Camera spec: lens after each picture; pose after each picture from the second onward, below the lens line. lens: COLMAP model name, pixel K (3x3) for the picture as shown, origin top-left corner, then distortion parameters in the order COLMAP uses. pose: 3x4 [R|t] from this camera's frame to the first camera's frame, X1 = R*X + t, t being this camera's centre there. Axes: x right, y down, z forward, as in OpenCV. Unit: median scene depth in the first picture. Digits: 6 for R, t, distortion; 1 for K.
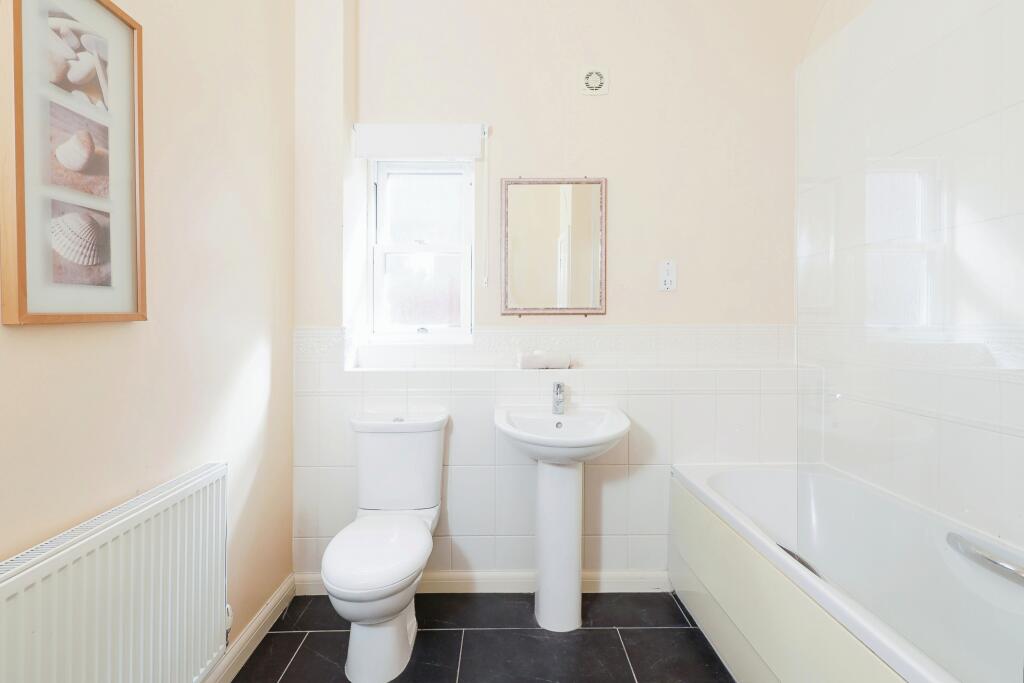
lens RADIAL K [[494.0, 0, 508.9], [0, 494.0, 318.5], [0, 0, 1]] dist [0.016691, -0.012272]
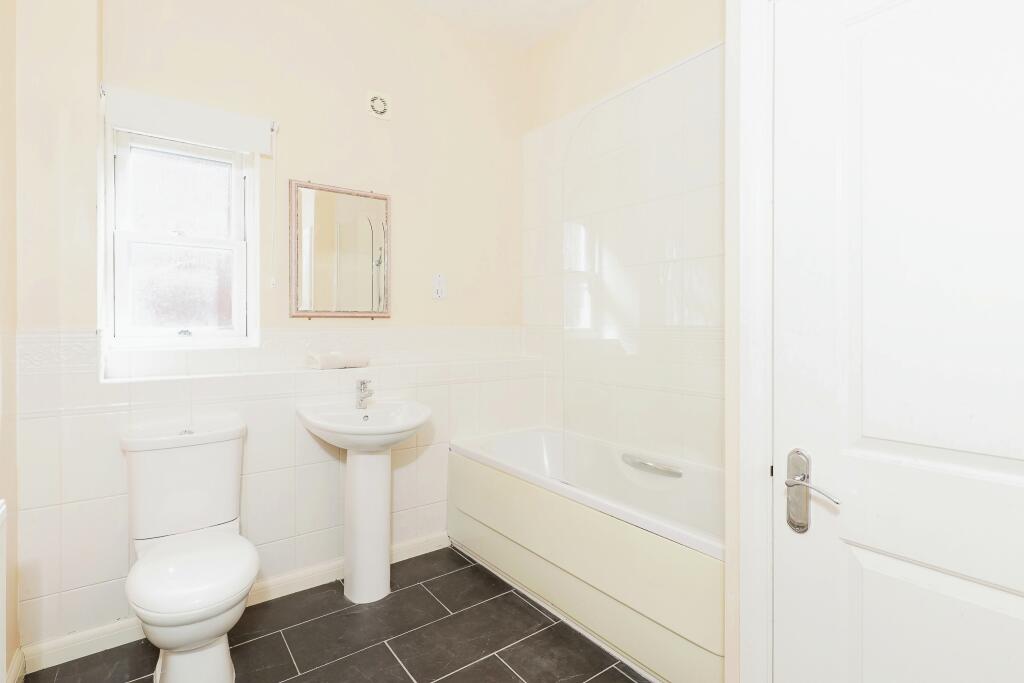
lens RADIAL K [[494.0, 0, 508.9], [0, 494.0, 318.5], [0, 0, 1]] dist [0.016691, -0.012272]
pose [[0.811931, 0.009883, 0.583670, -0.257743], [-0.007237, 0.999950, -0.006864, -0.000590], [-0.583709, 0.001349, 0.811962, -0.070565]]
